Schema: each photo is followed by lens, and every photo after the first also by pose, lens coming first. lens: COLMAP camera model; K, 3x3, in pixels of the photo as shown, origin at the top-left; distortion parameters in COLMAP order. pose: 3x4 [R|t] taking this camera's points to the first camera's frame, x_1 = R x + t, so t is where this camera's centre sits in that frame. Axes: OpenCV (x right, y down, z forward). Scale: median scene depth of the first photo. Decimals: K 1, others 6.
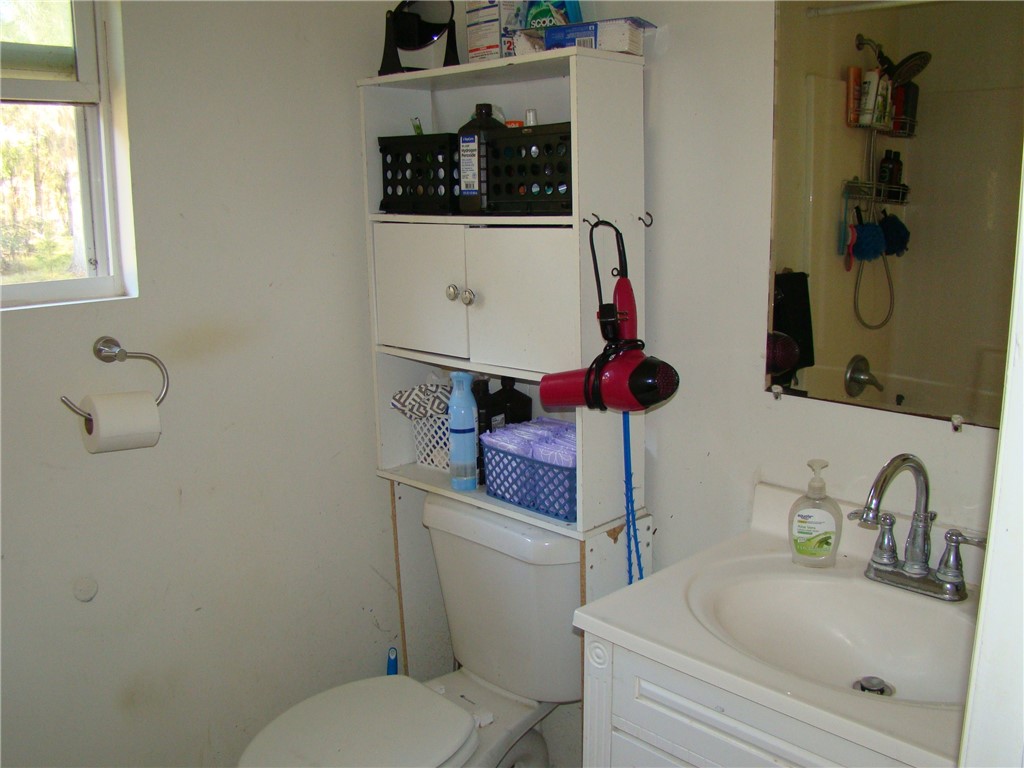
lens RADIAL K [[951.9, 0, 508.2], [0, 951.9, 387.4], [0, 0, 1]] dist [-0.175710, 0.117524]
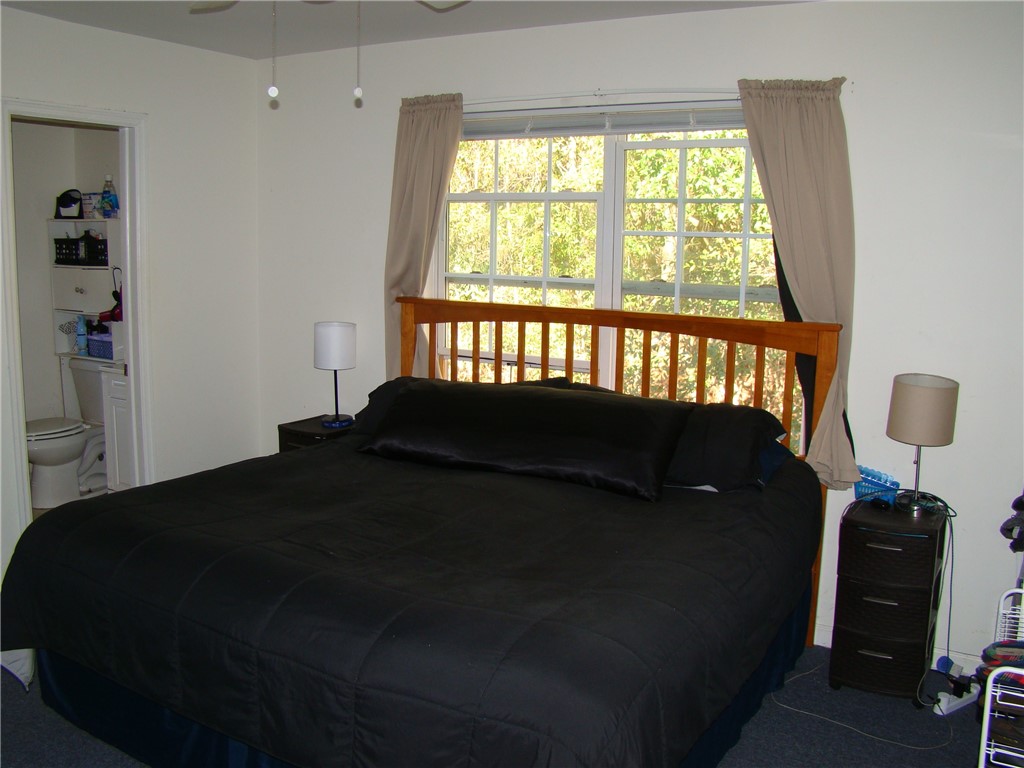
lens RADIAL K [[951.9, 0, 508.2], [0, 951.9, 387.4], [0, 0, 1]] dist [-0.175710, 0.117524]
pose [[0.963255, -0.015167, 0.268158, 0.483397], [0.026067, 0.998970, -0.037132, 0.364115], [-0.267319, 0.042758, 0.962659, -2.244972]]
